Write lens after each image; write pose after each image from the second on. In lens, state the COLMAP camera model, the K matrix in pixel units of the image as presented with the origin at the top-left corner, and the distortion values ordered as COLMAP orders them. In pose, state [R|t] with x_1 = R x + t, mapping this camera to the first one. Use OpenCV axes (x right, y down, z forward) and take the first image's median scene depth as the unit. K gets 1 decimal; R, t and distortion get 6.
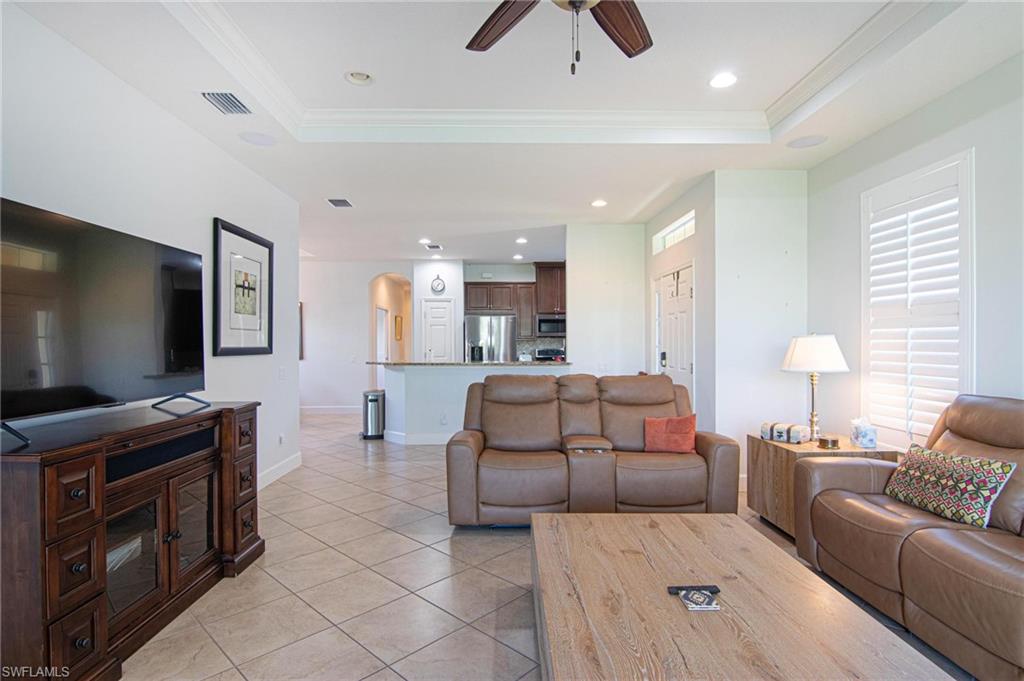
lens RADIAL K [[522.6, 0, 508.6], [0, 522.6, 343.1], [0, 0, 1]] dist [-0.014084, -0.009136]
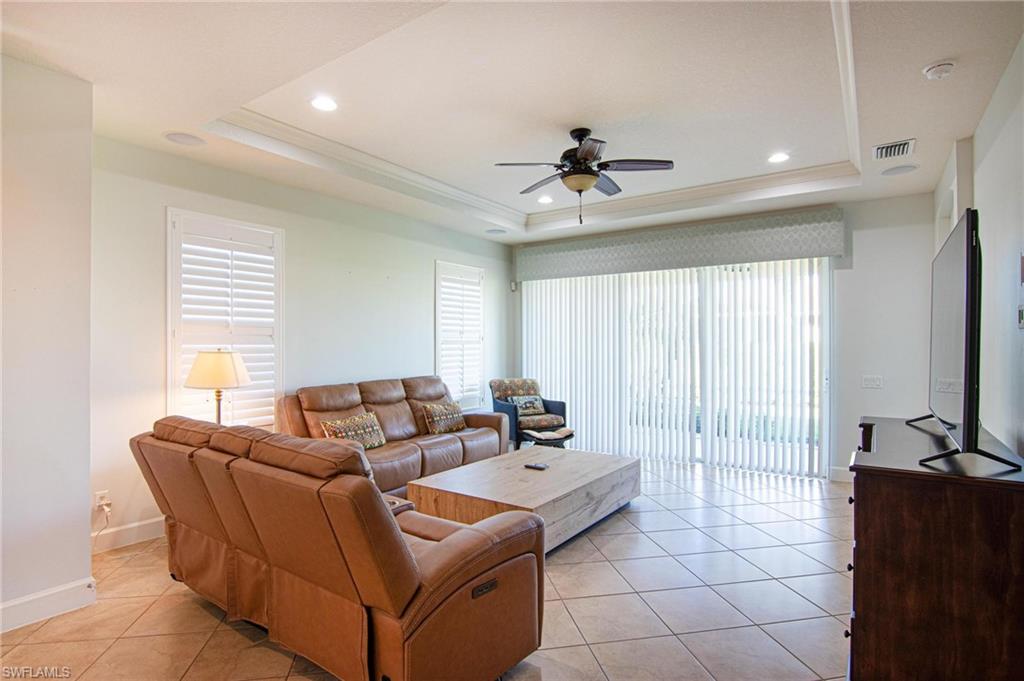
lens RADIAL K [[522.6, 0, 508.6], [0, 522.6, 343.1], [0, 0, 1]] dist [-0.014084, -0.009136]
pose [[-0.810479, 0.003255, 0.585758, -0.488895], [0.002047, 0.999994, -0.002724, -0.028239], [-0.585764, -0.001009, -0.810481, 1.632493]]
